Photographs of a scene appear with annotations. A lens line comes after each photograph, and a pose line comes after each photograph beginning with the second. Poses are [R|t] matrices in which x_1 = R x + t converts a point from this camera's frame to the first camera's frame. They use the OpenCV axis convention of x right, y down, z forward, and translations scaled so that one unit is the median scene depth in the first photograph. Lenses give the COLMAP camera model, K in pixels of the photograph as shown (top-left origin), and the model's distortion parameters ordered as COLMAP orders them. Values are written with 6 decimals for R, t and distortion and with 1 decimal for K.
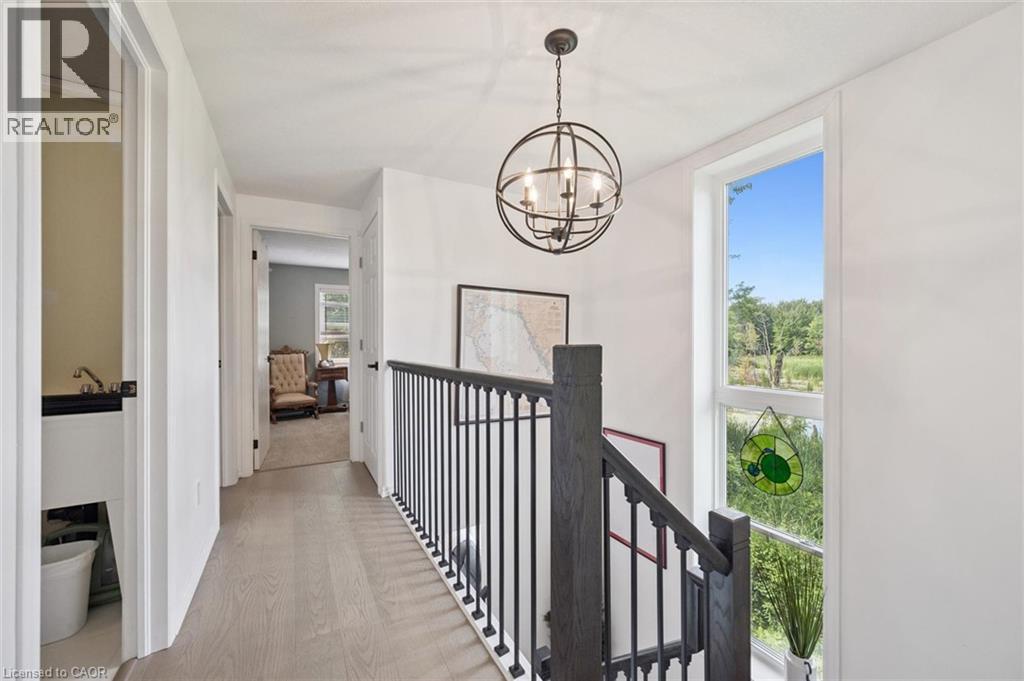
lens RADIAL K [[398.7, 0, 517.7], [0, 398.7, 343.6], [0, 0, 1]] dist [-0.002449, -0.000319]
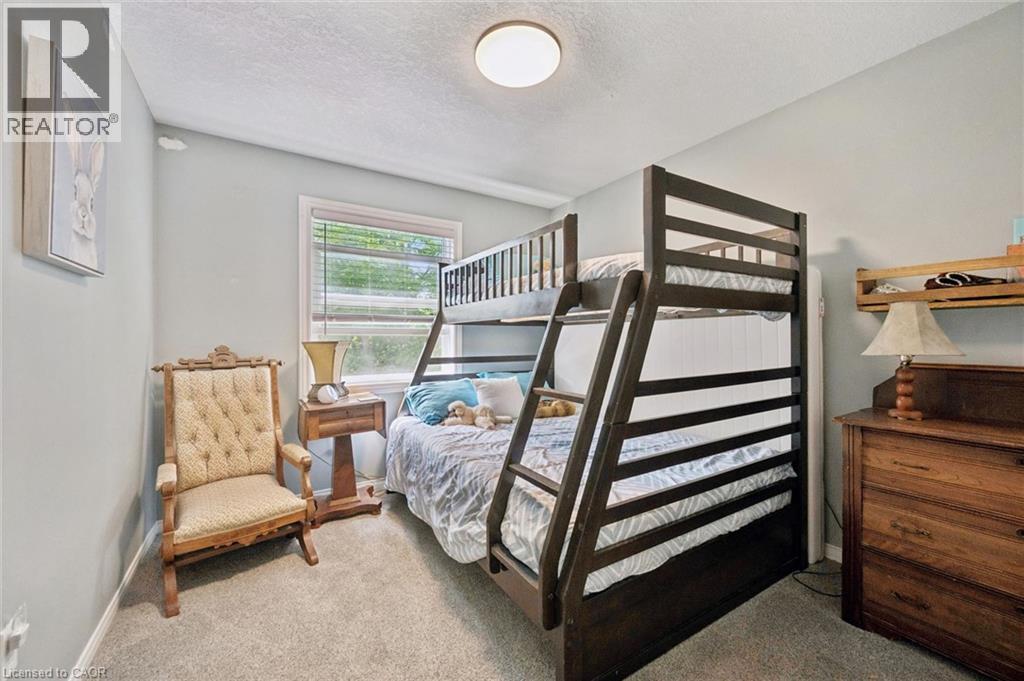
lens RADIAL K [[398.7, 0, 505.5], [0, 398.7, 335.8], [0, 0, 1]] dist [-0.002449, -0.000319]
pose [[0.998685, 0.006237, 0.050878, -0.335006], [-0.005703, 0.999927, -0.010624, -0.002230], [-0.050941, 0.010319, 0.998648, 0.612544]]
